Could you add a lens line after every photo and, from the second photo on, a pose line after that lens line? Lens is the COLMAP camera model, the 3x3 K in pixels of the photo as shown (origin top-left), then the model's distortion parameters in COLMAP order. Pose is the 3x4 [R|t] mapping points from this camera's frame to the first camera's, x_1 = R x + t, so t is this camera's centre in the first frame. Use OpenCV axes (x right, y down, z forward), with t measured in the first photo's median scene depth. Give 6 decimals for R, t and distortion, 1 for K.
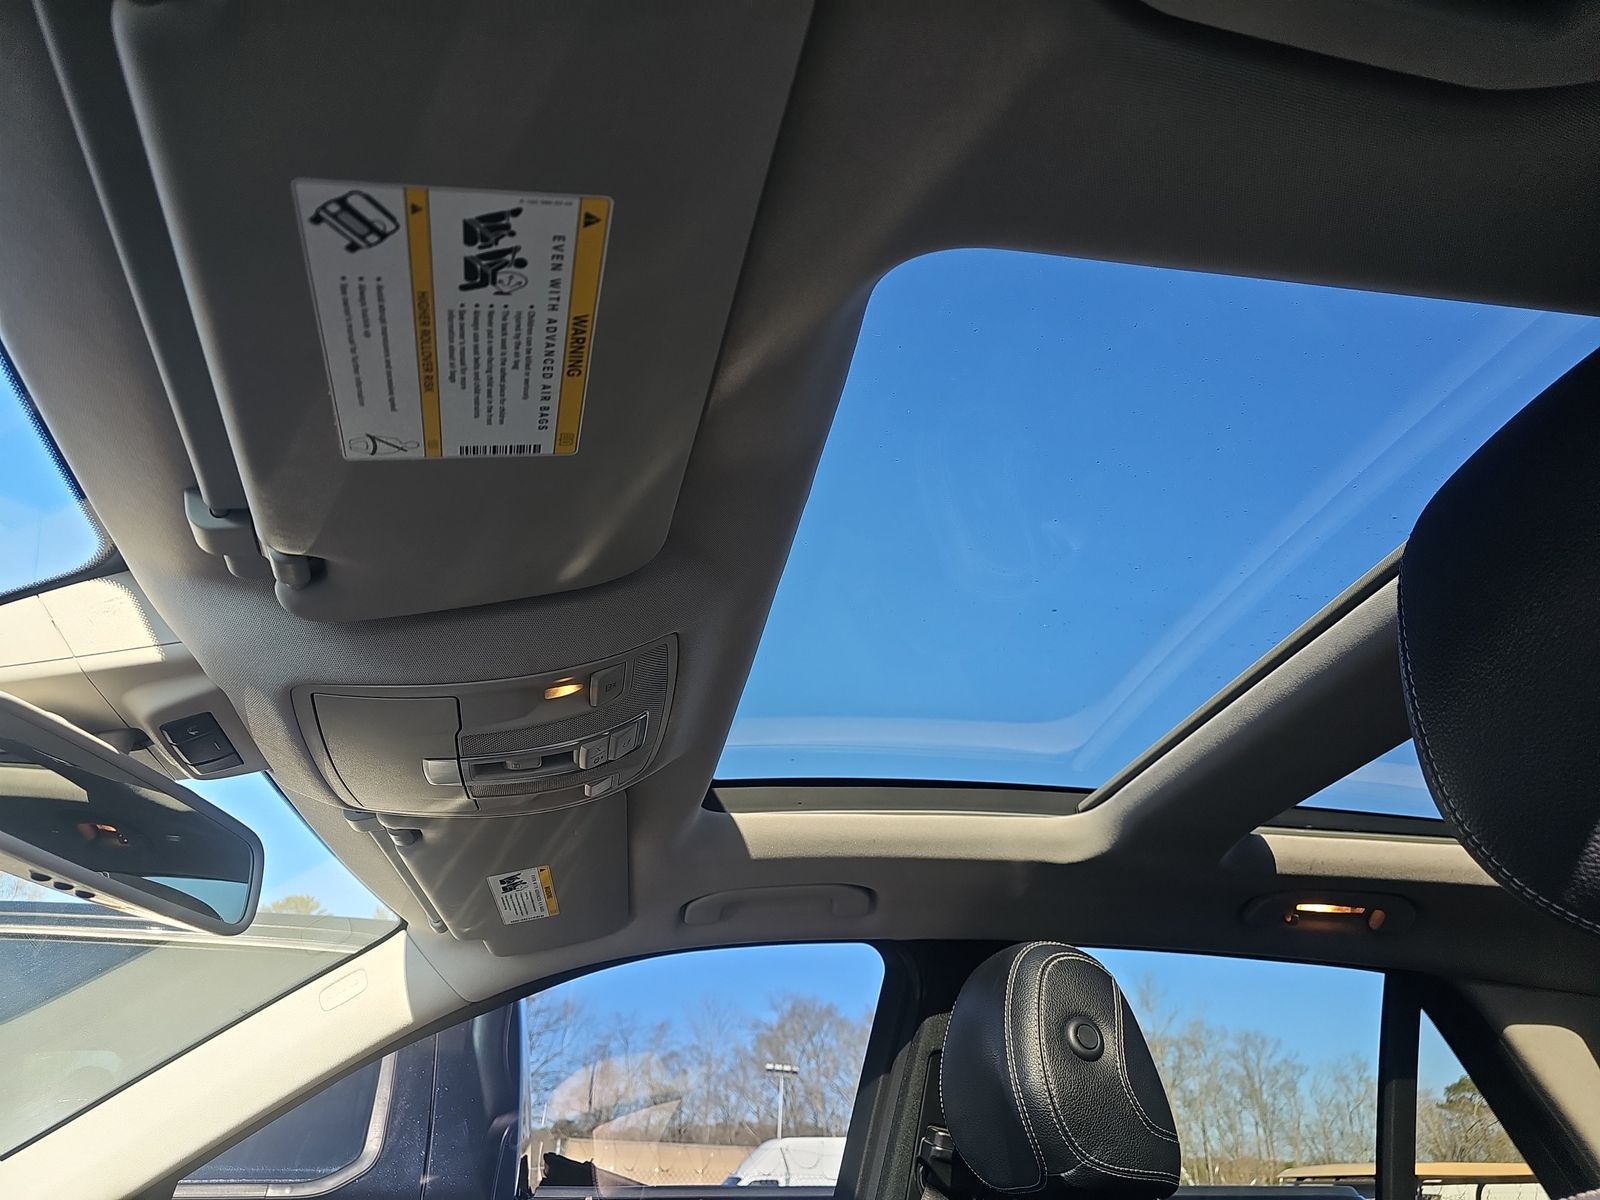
lens RADIAL K [[1081.1, 0, 801.7], [0, 1081.1, 615.8], [0, 0, 1]] dist [0.049084, -0.059843]
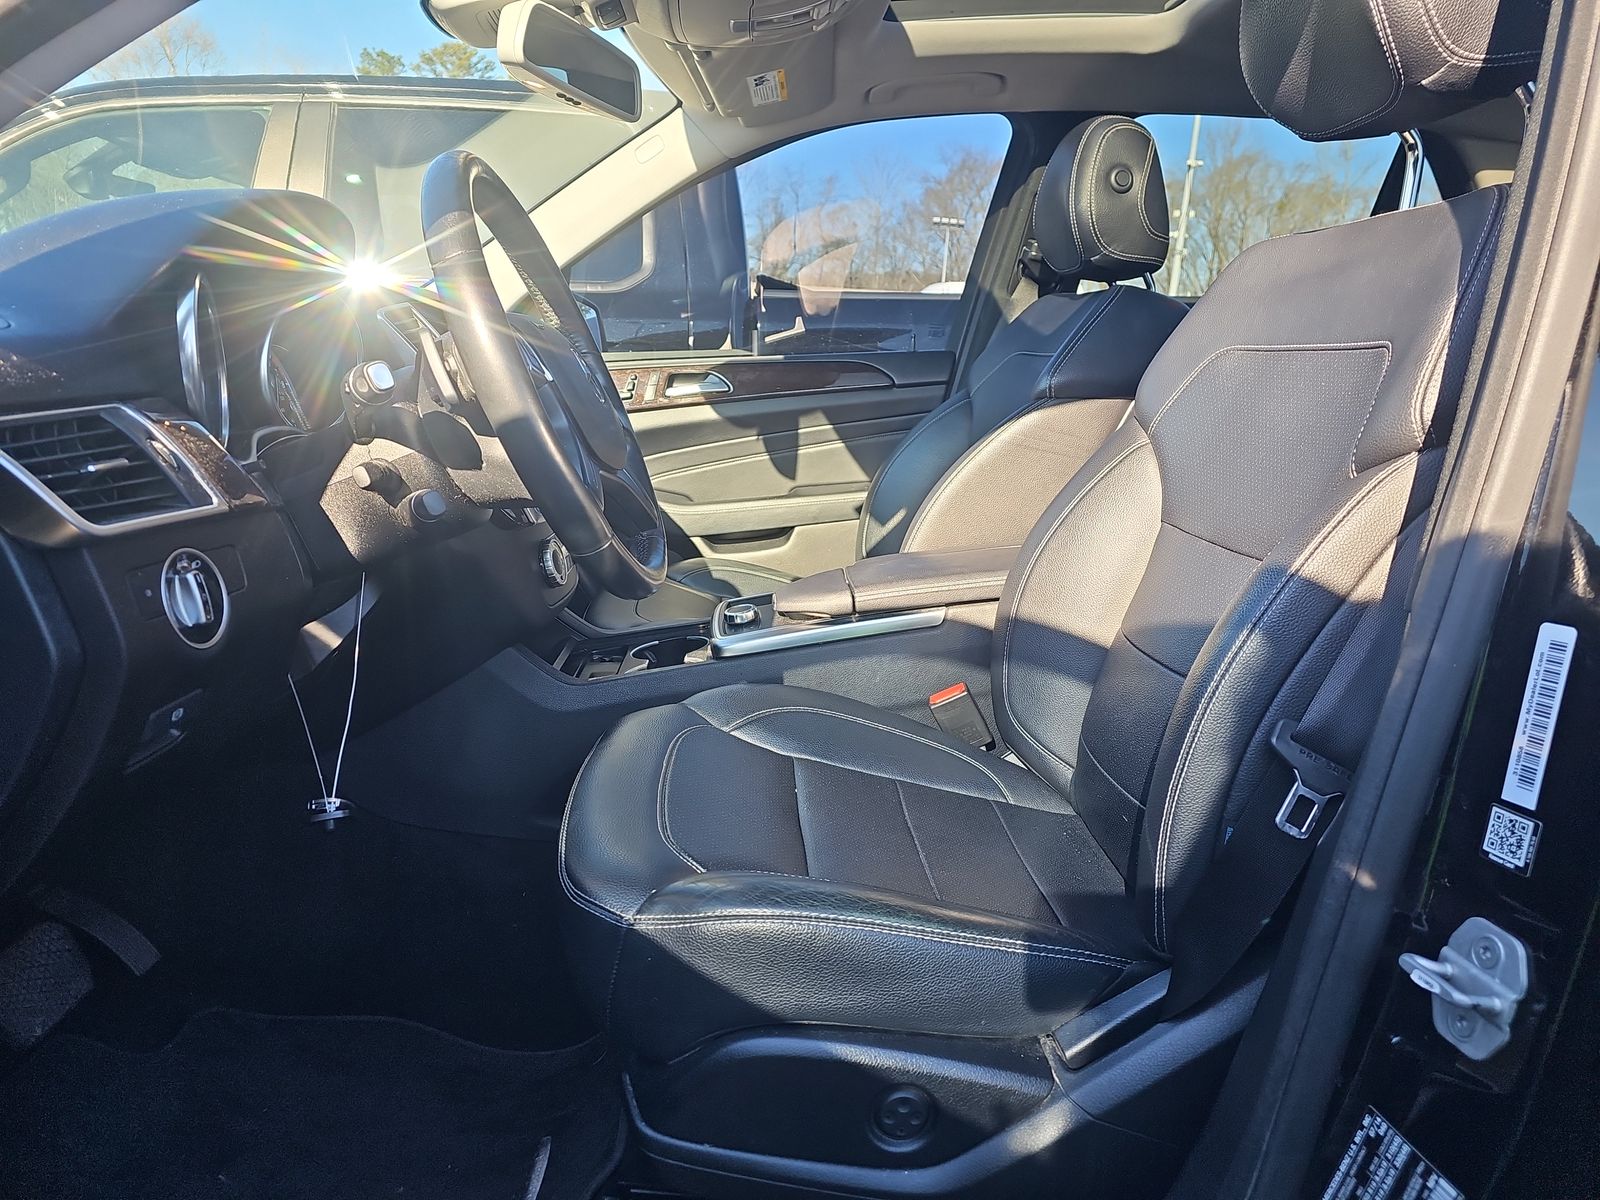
lens RADIAL K [[1081.1, 0, 801.7], [0, 1081.1, 615.8], [0, 0, 1]] dist [0.049084, -0.059843]
pose [[0.989698, 0.052844, -0.133062, 0.026536], [0.050913, 0.738736, 0.672069, -0.156486], [0.133812, -0.671920, 0.728435, -0.430713]]
